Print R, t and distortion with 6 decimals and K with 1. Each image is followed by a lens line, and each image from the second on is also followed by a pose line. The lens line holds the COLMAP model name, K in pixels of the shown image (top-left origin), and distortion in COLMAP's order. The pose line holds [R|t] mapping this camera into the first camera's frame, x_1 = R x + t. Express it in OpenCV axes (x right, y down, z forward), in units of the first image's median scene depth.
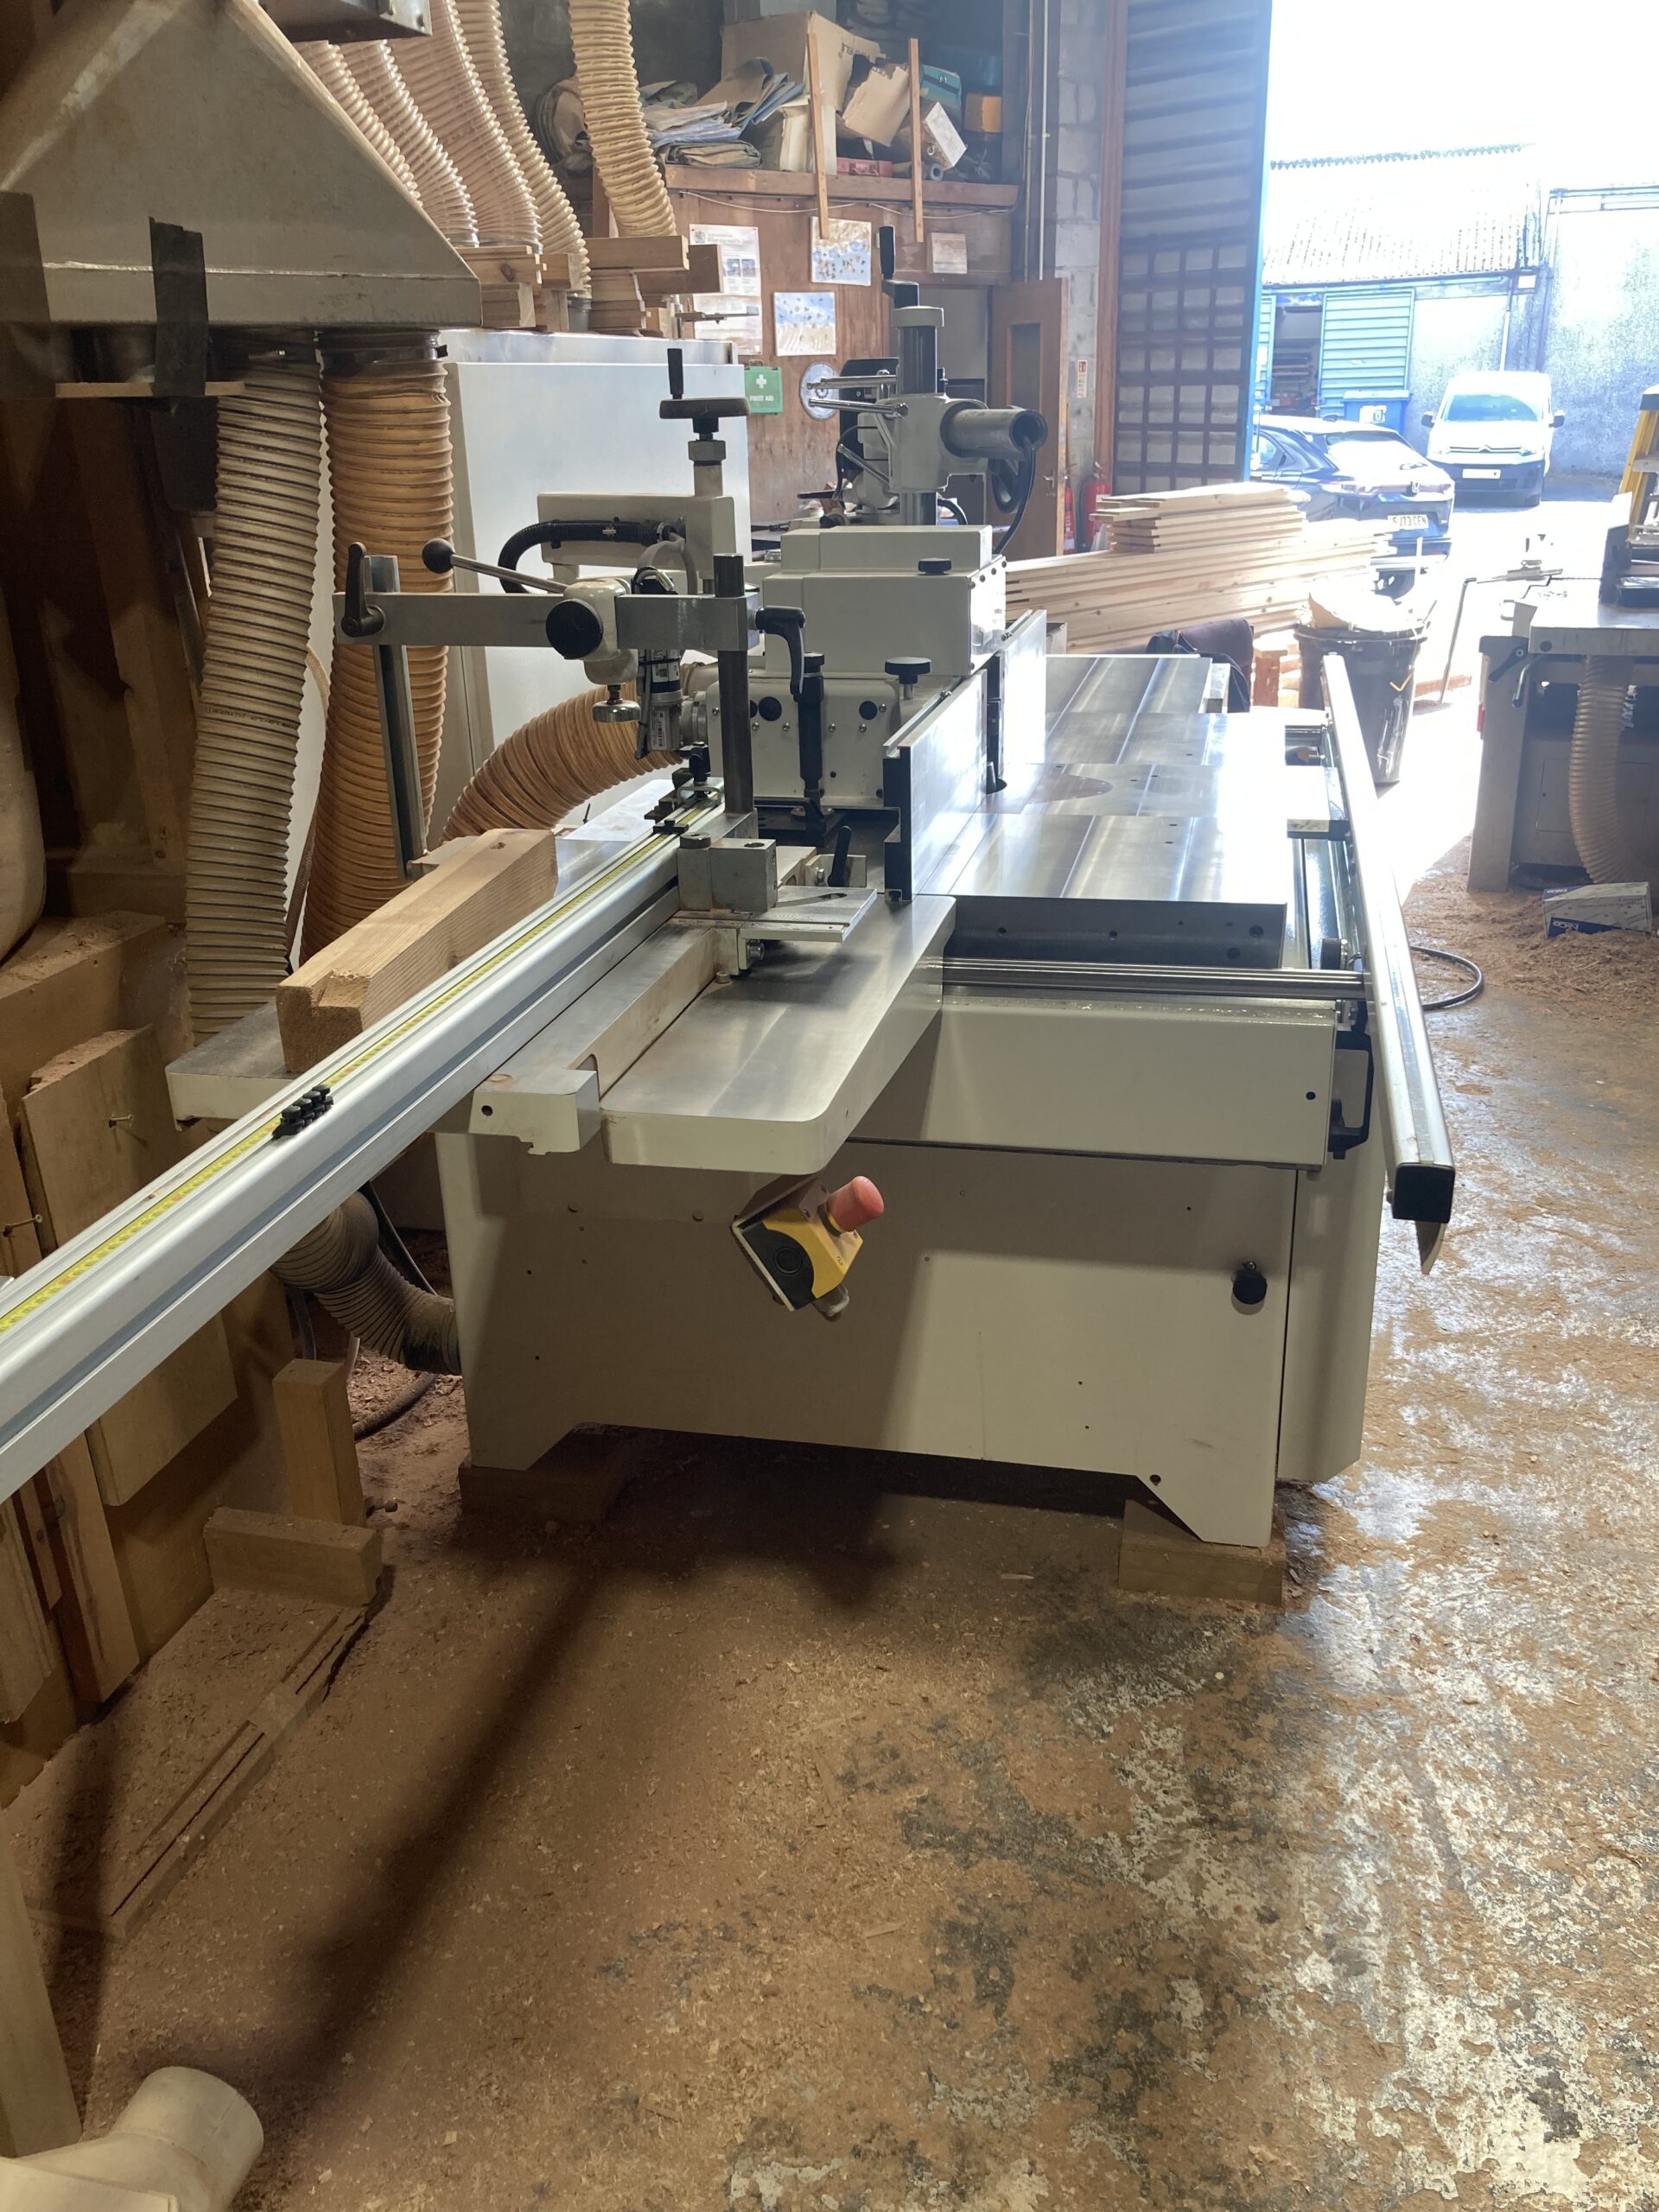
lens RADIAL K [[1814.4, 0, 829.5], [0, 1814.4, 1106.0], [0, 0, 1]] dist [0.001134, 0.003480]
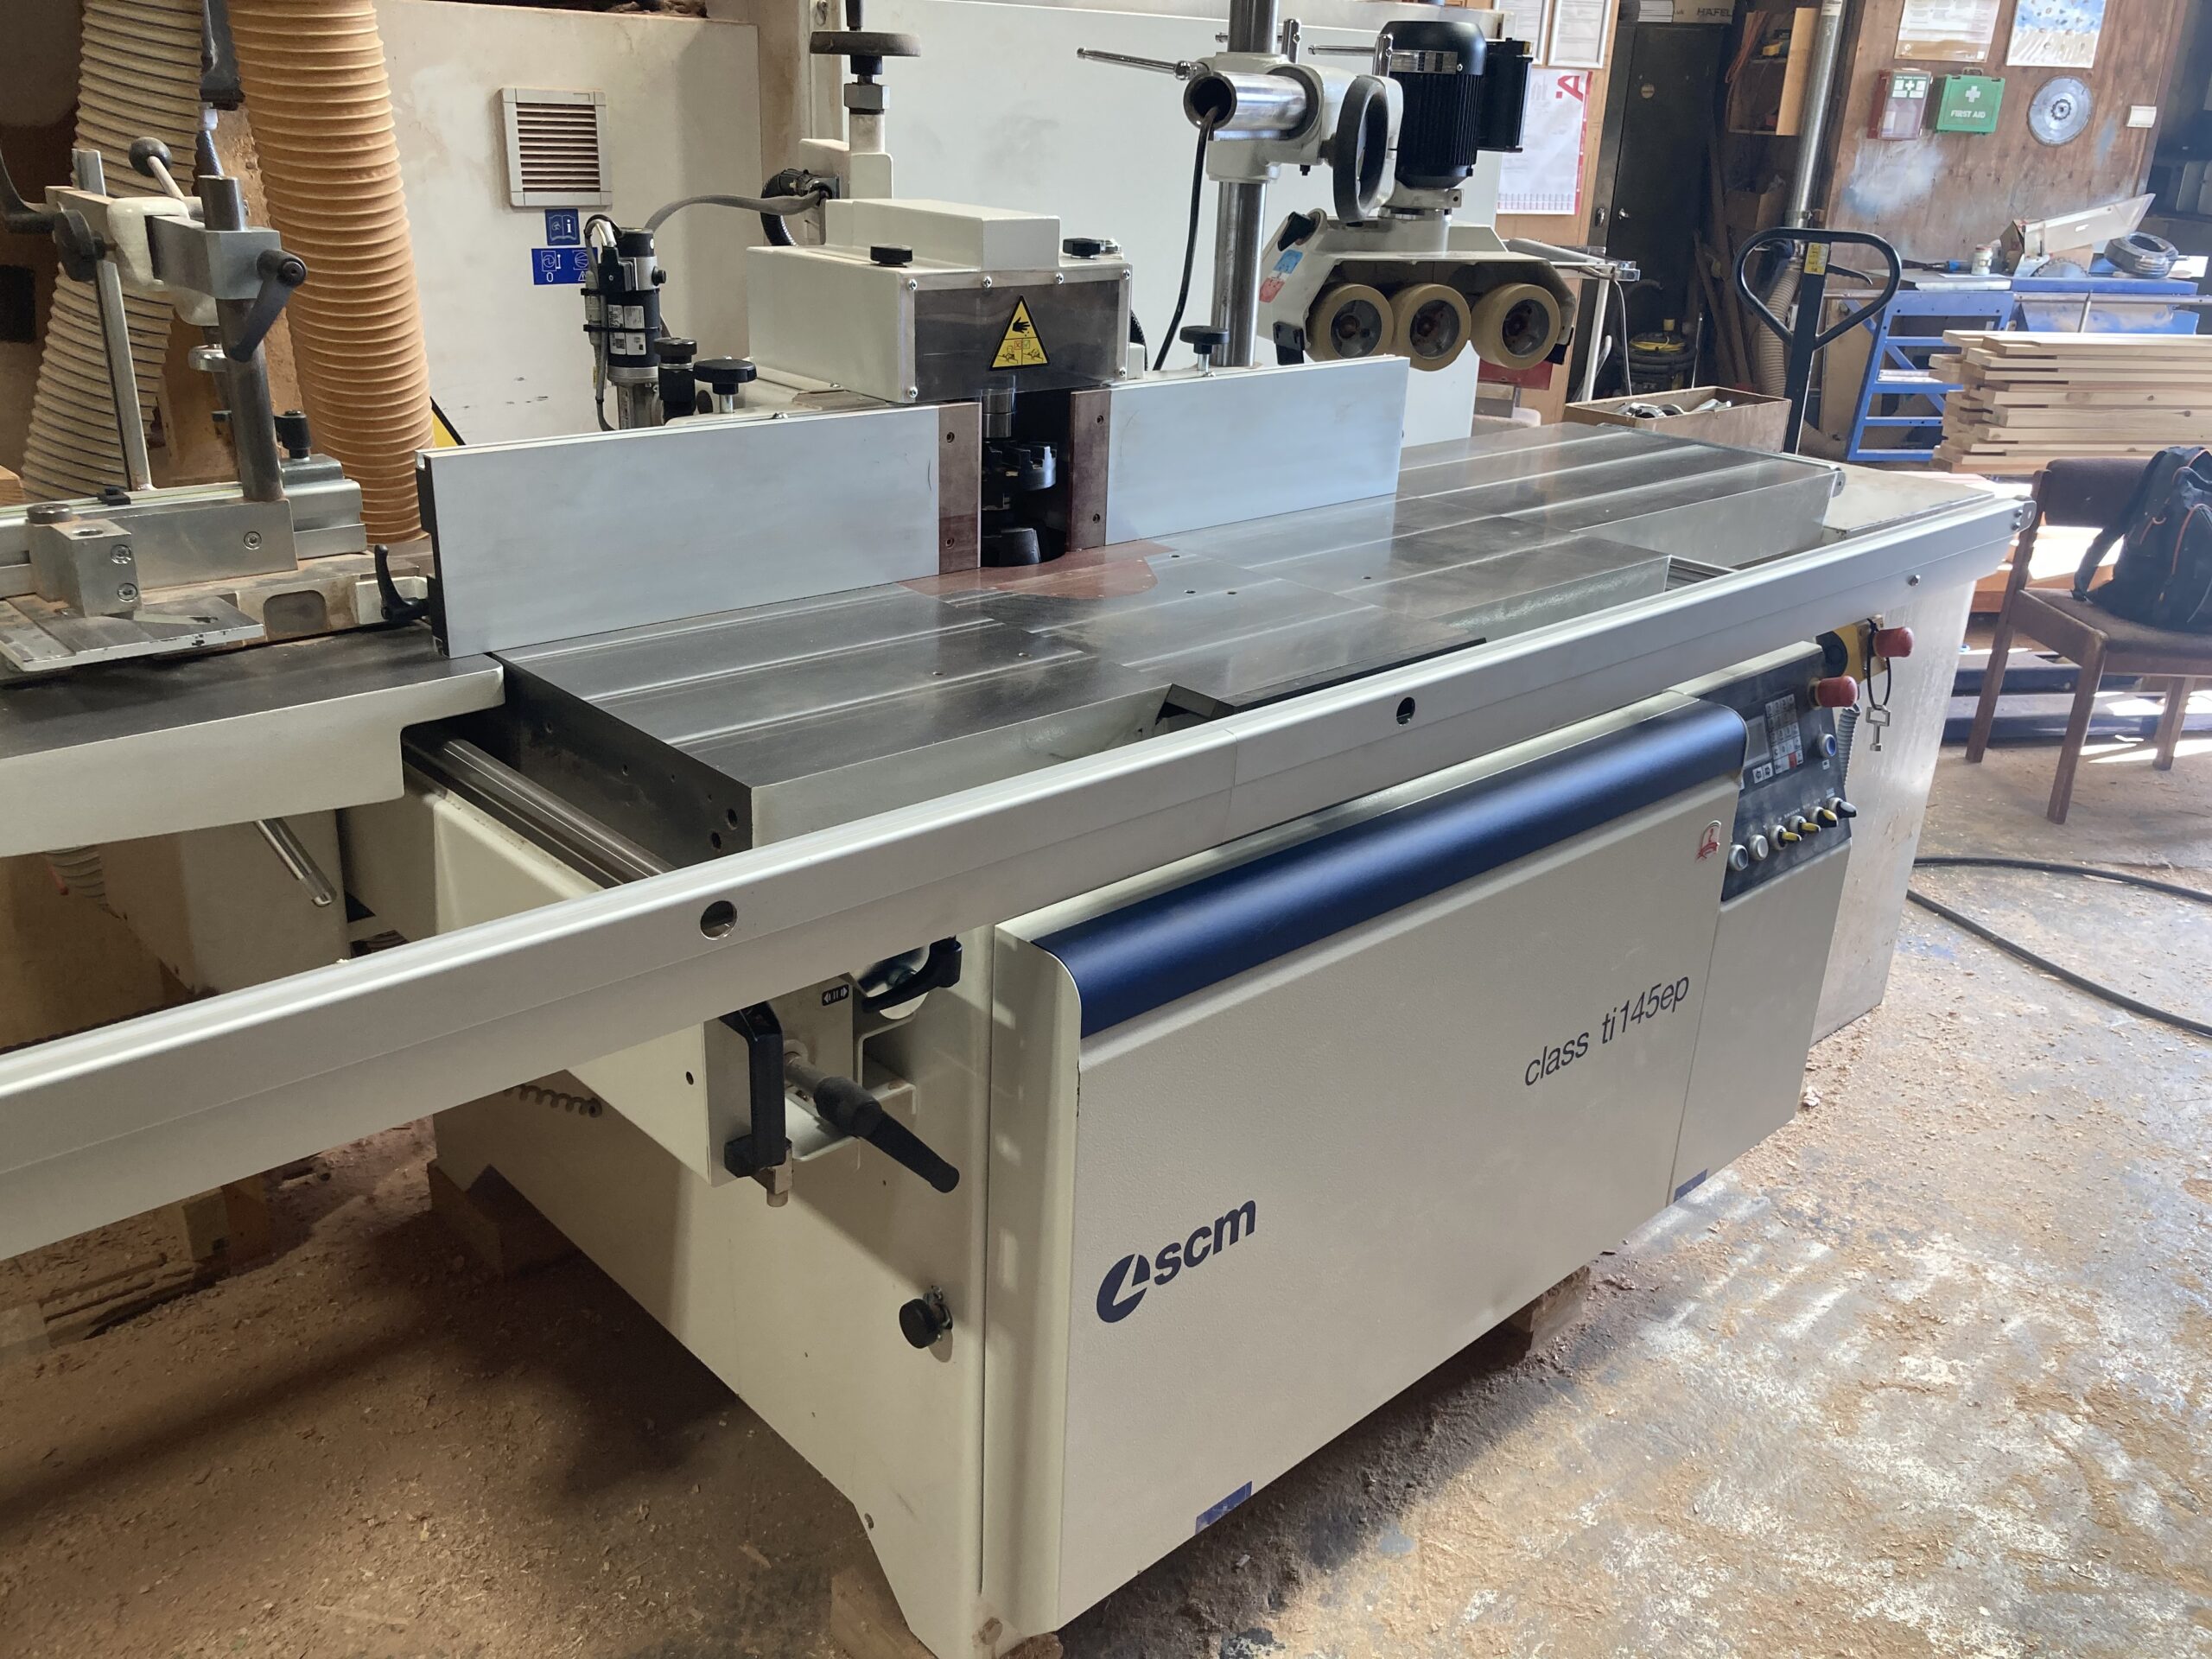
lens RADIAL K [[1814.4, 0, 1110.6], [0, 1814.4, 784.2], [0, 0, 1]] dist [0.001134, 0.003480]
pose [[0.826500, 0.256462, -0.501124, 0.516528], [-0.261870, 0.963172, 0.061025, -0.140254], [0.498319, 0.080792, 0.863221, 0.371237]]
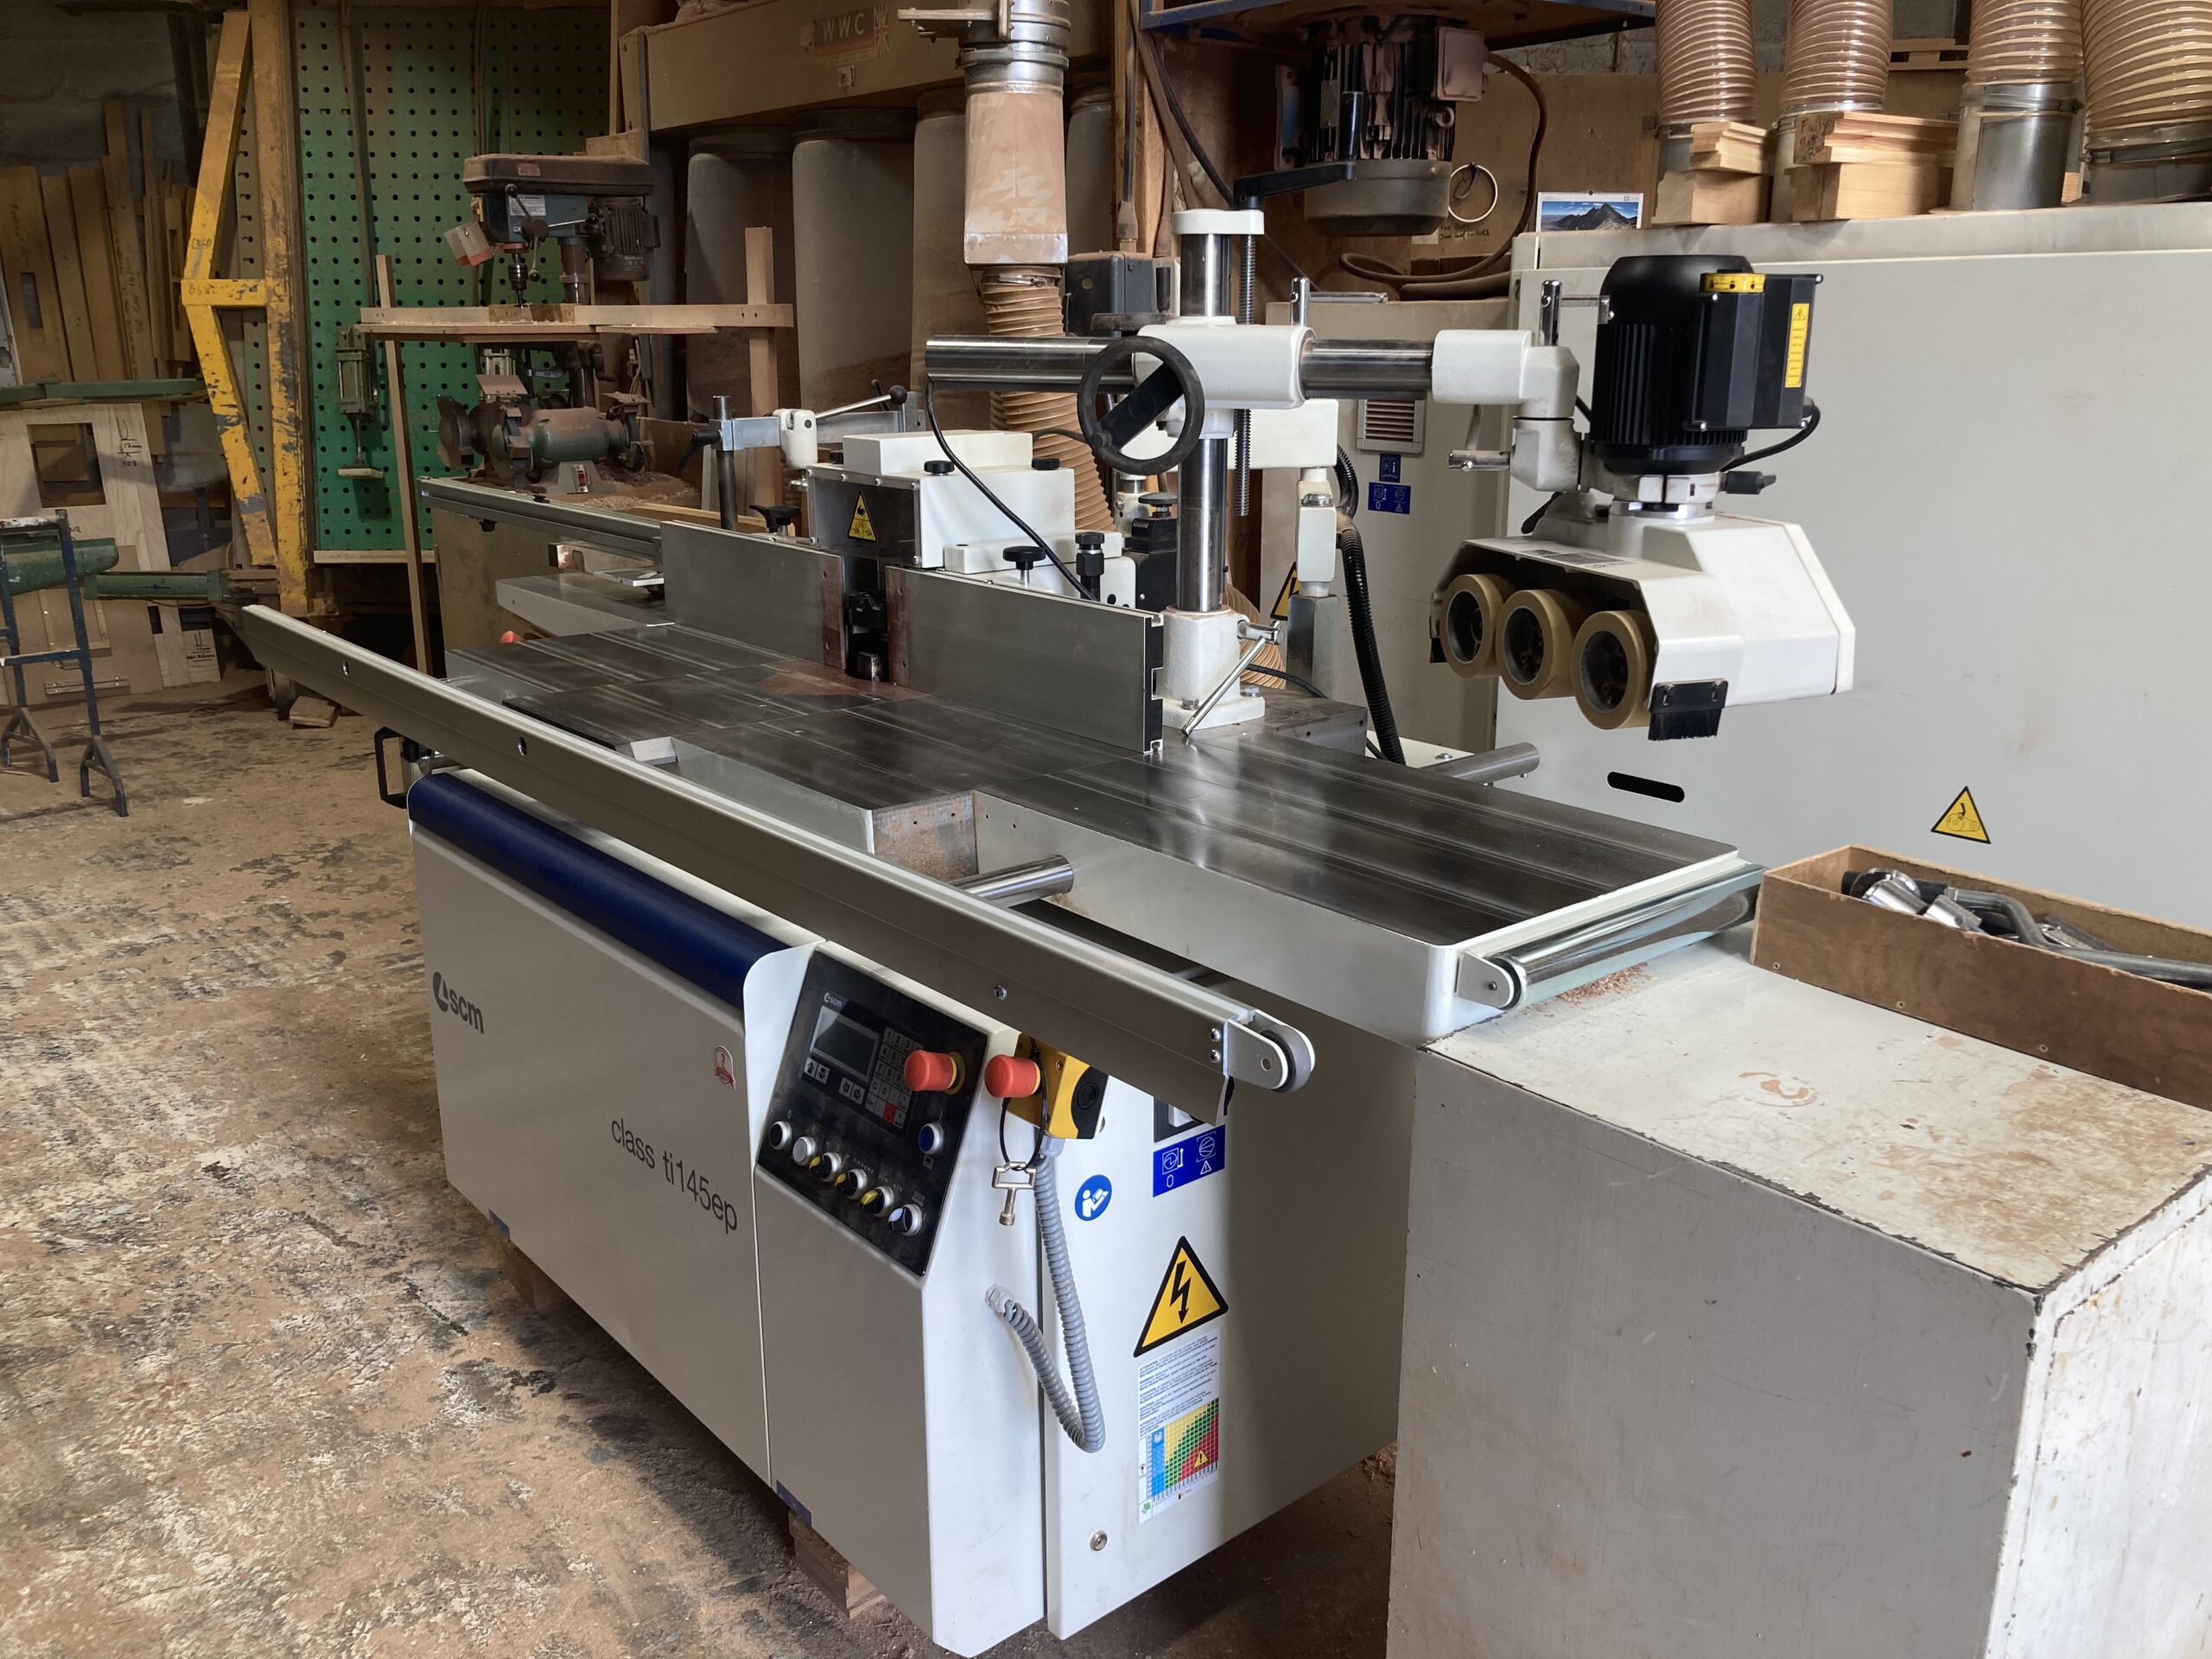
lens RADIAL K [[1694.3, 0, 1111.9], [0, 1694.3, 760.0], [0, 0, 1]] dist [0.004715, 0.003829]
pose [[-0.581390, 0.226589, -0.781437, 0.778167], [-0.282116, 0.844713, 0.454831, -0.614901], [0.763149, 0.484889, -0.427183, 1.534029]]
